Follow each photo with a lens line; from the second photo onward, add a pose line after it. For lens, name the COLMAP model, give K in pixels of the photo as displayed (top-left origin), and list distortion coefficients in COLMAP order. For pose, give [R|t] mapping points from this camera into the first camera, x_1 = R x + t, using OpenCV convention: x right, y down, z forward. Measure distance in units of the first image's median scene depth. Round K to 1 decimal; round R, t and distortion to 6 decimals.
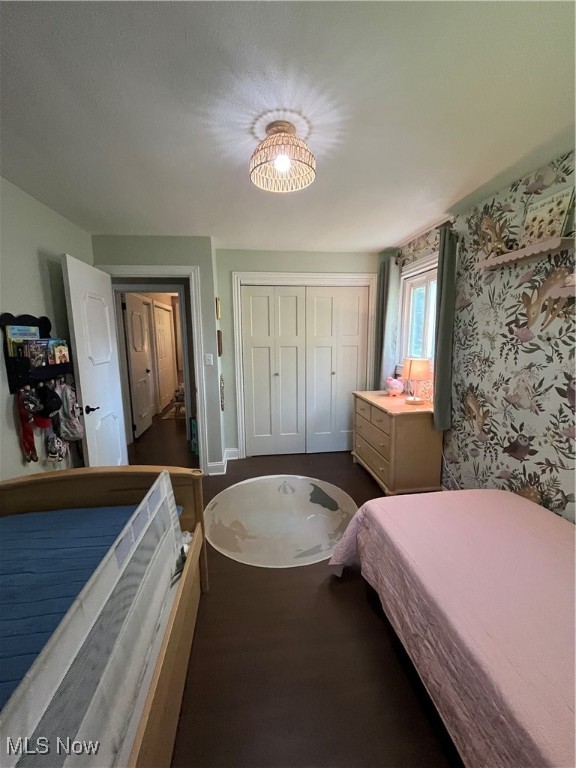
lens RADIAL K [[309.1, 0, 286.8], [0, 309.1, 385.7], [0, 0, 1]] dist [-0.007789, 0.001225]
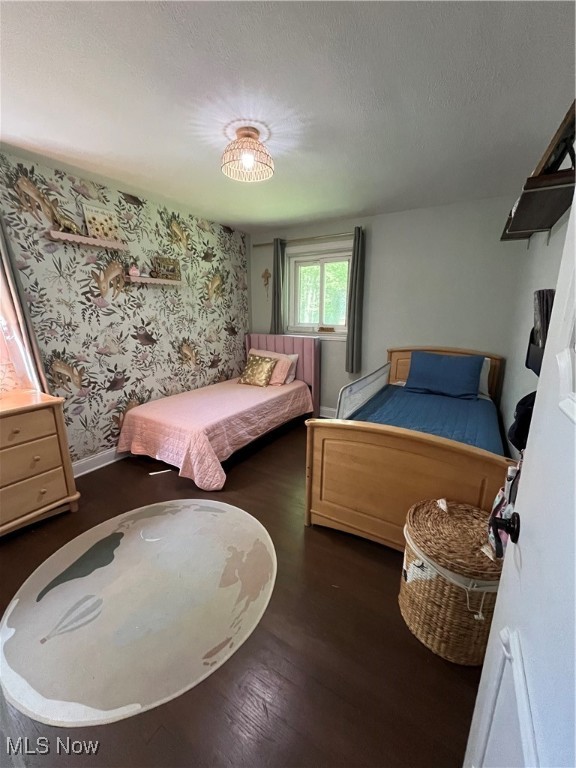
lens RADIAL K [[309.1, 0, 288.0], [0, 309.1, 383.8], [0, 0, 1]] dist [-0.007789, 0.001225]
pose [[-0.788180, -0.137941, 0.599787, -0.761331], [0.098823, 0.933547, 0.344563, -0.213563], [-0.607458, 0.330850, -0.722172, 1.567498]]
